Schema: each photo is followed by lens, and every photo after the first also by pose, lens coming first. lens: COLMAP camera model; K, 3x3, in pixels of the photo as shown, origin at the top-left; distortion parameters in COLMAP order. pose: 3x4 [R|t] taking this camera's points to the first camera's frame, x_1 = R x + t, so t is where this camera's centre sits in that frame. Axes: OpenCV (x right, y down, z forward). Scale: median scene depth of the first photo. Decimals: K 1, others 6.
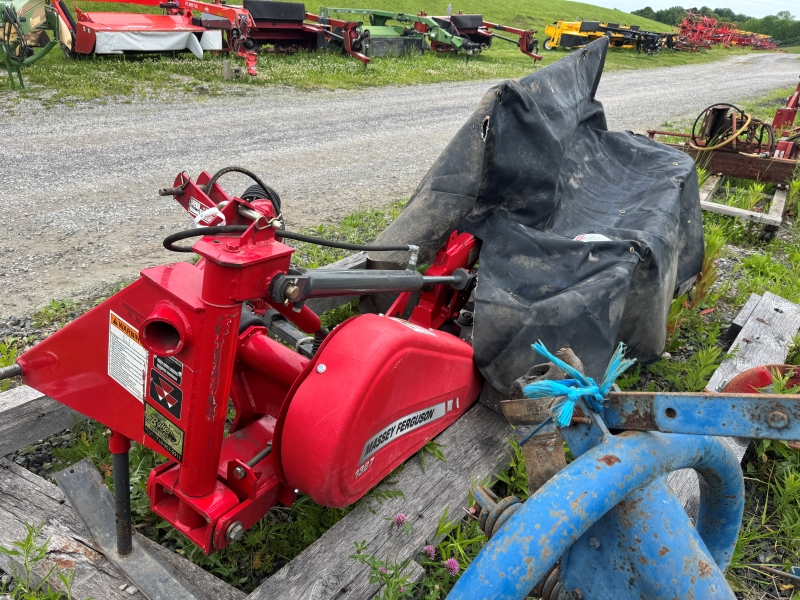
lens RADIAL K [[571.5, 0, 397.7], [0, 571.5, 305.1], [0, 0, 1]] dist [0.023429, -0.028385]
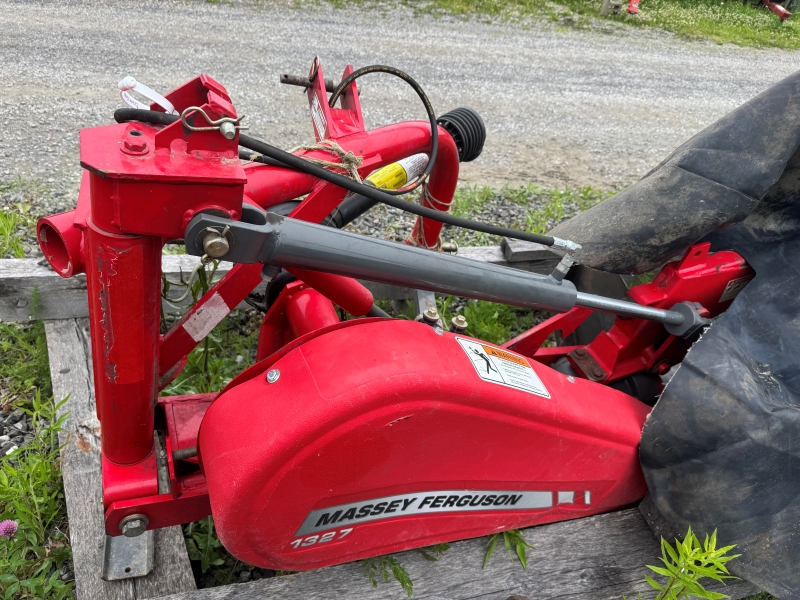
lens RADIAL K [[571.5, 0, 402.5], [0, 571.5, 293.7], [0, 0, 1]] dist [0.023429, -0.028385]
pose [[0.811431, 0.353334, -0.465547, 0.151466], [-0.320767, 0.935104, 0.150627, -0.071293], [0.488557, 0.027109, 0.872111, 0.320747]]
